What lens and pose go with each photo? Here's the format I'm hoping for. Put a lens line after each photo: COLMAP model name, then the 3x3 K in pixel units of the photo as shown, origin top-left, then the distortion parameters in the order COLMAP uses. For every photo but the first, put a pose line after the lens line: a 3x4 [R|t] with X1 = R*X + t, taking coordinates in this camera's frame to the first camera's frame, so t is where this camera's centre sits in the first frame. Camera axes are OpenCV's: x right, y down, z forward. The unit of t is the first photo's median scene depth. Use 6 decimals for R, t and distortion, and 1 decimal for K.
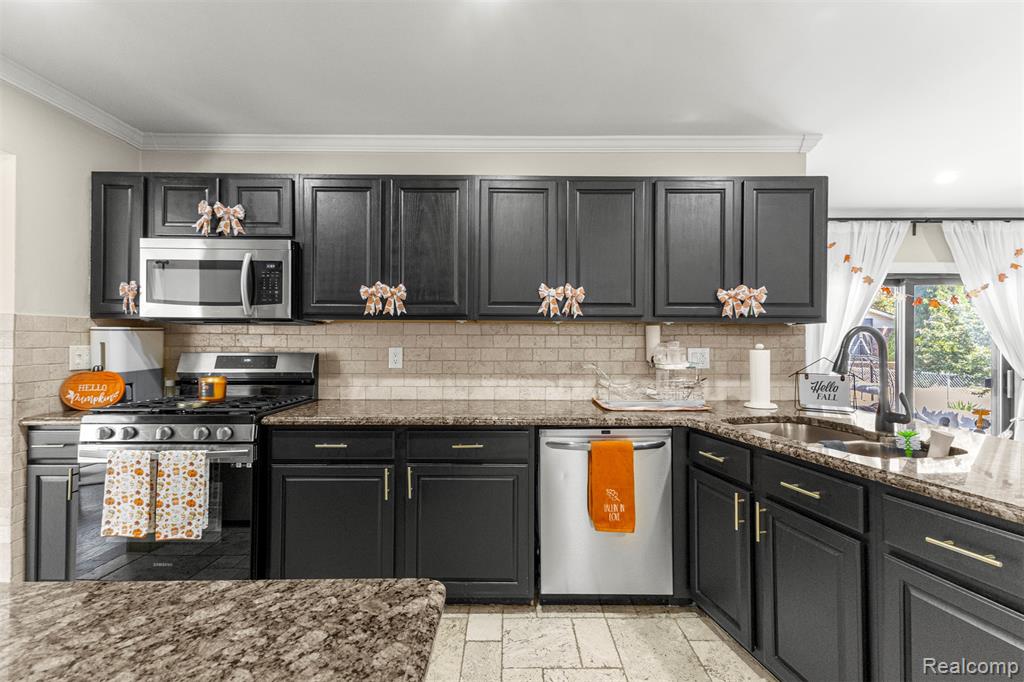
lens RADIAL K [[442.2, 0, 516.1], [0, 442.2, 342.2], [0, 0, 1]] dist [0.020423, -0.000140]
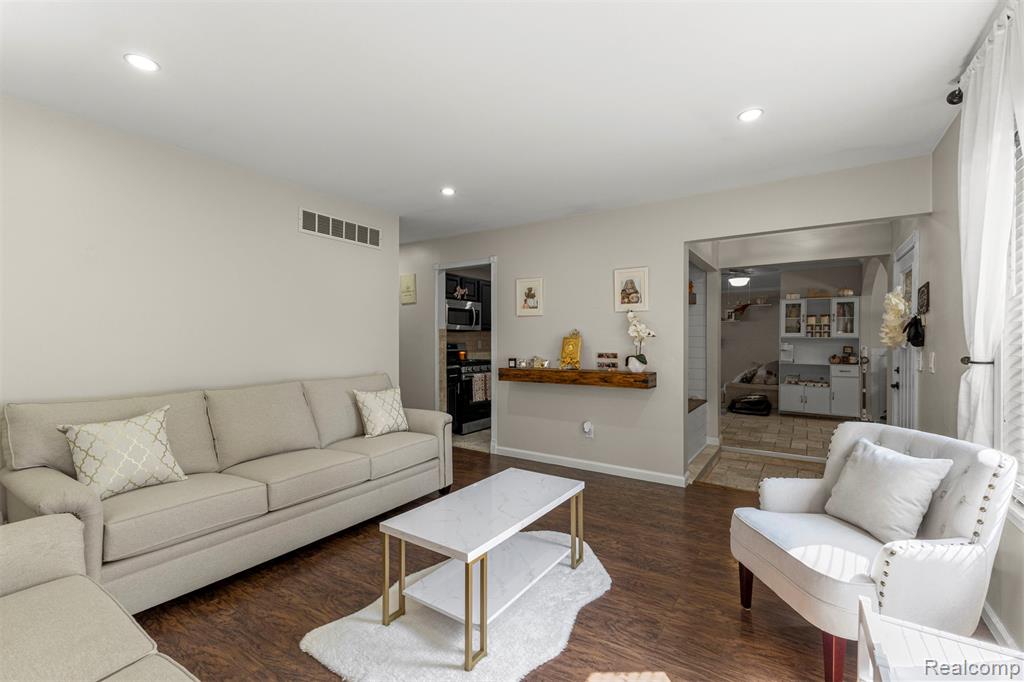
lens RADIAL K [[446.0, 0, 511.9], [0, 446.0, 335.0], [0, 0, 1]] dist [0.011637, -0.000683]
pose [[0.558762, 0.003641, 0.829320, -2.857943], [0.002933, 0.999975, -0.006366, -0.006202], [-0.829323, 0.005989, 0.558737, -0.859521]]
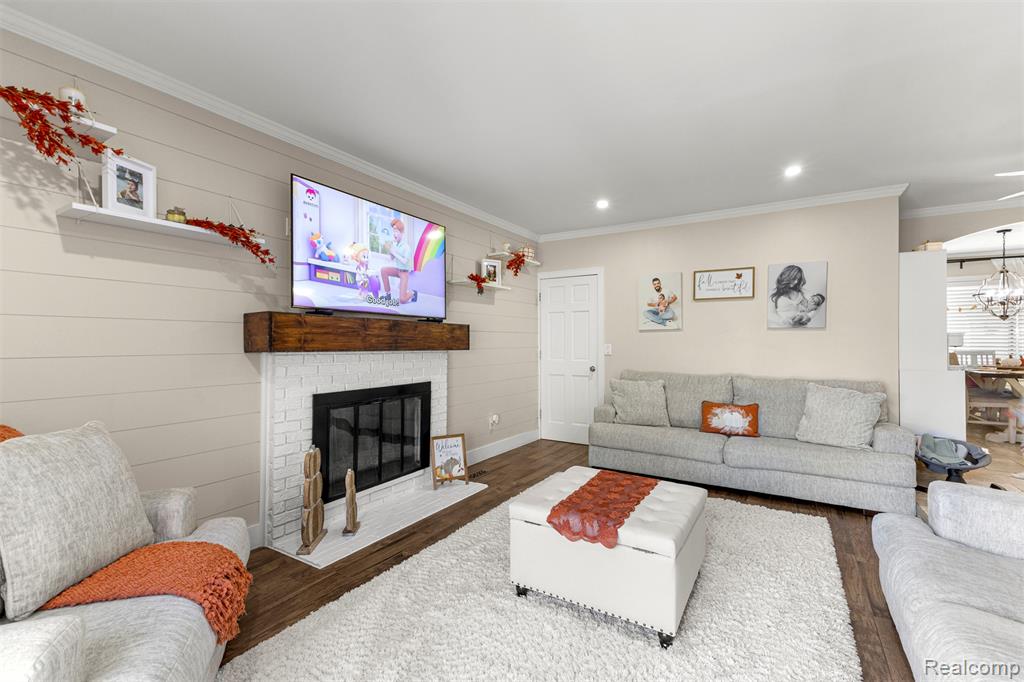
lens RADIAL K [[446.0, 0, 511.9], [0, 446.0, 335.0], [0, 0, 1]] dist [0.011637, -0.000683]
pose [[-0.843595, 0.000566, 0.536980, 1.436396], [-0.004570, 0.999956, -0.008235, 0.065109], [-0.536961, -0.009401, -0.843555, 1.678262]]
